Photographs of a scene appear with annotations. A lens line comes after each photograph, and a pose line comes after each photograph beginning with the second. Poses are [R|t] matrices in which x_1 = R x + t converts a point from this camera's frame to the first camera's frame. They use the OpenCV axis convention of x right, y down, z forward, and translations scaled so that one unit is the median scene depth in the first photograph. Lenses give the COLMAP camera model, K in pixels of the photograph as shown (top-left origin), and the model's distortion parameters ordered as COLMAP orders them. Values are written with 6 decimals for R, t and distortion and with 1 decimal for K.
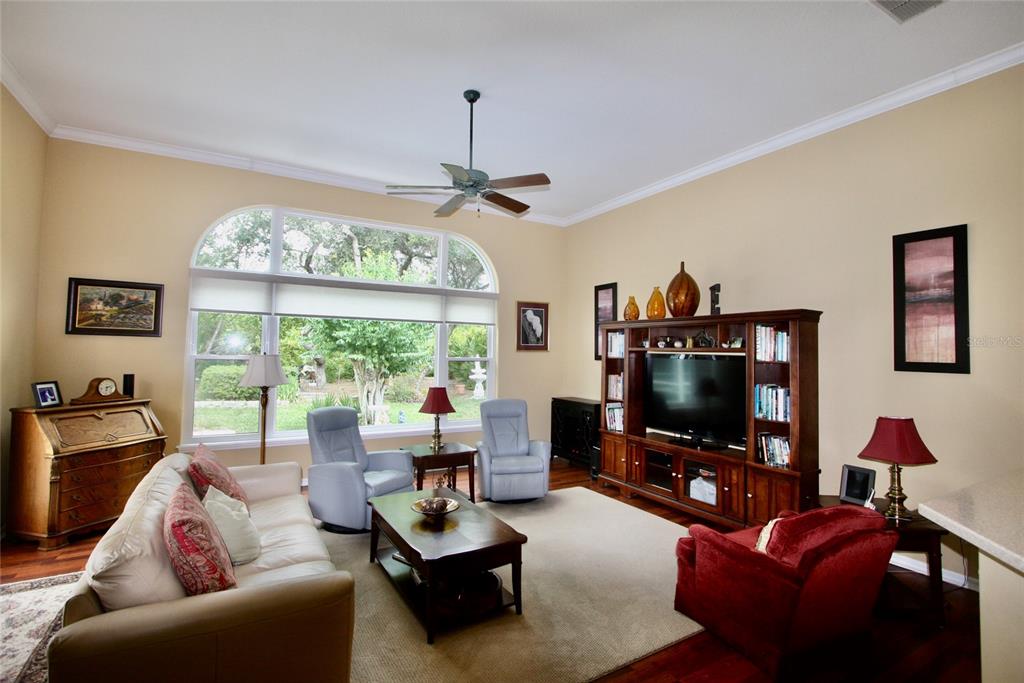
lens RADIAL K [[477.0, 0, 510.9], [0, 477.0, 334.8], [0, 0, 1]] dist [-0.016532, 0.002494]
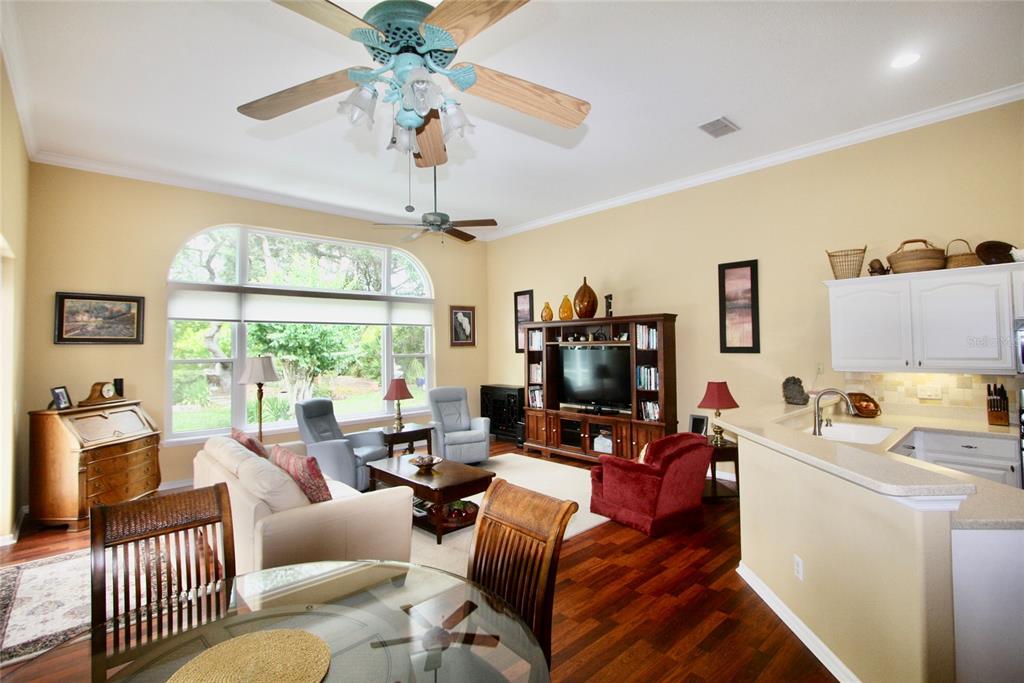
lens RADIAL K [[477.0, 0, 512.5], [0, 477.0, 336.2], [0, 0, 1]] dist [-0.016532, 0.002494]
pose [[0.975895, -0.024674, 0.216842, -0.143224], [0.021786, 0.999639, 0.015700, -0.013451], [-0.217152, -0.010598, 0.976080, -0.287422]]
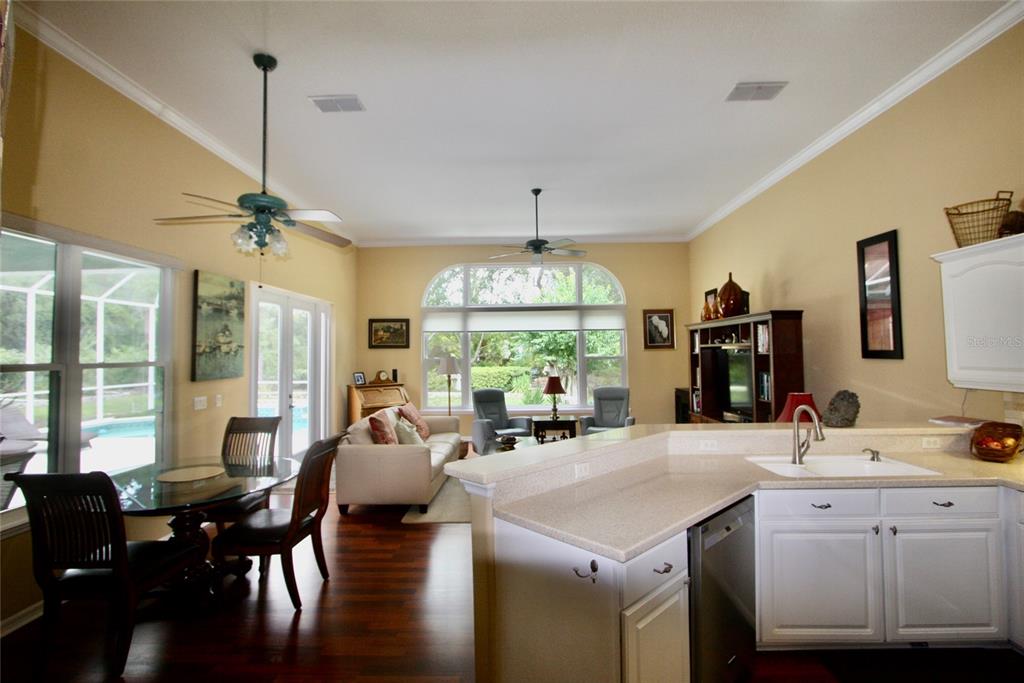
lens RADIAL K [[477.0, 0, 511.7], [0, 477.0, 343.9], [0, 0, 1]] dist [-0.016532, 0.002494]
pose [[0.854641, -0.036176, -0.517957, 0.547941], [0.043804, 0.999037, 0.002502, 0.000516], [0.517368, -0.024827, 0.855403, -0.350587]]
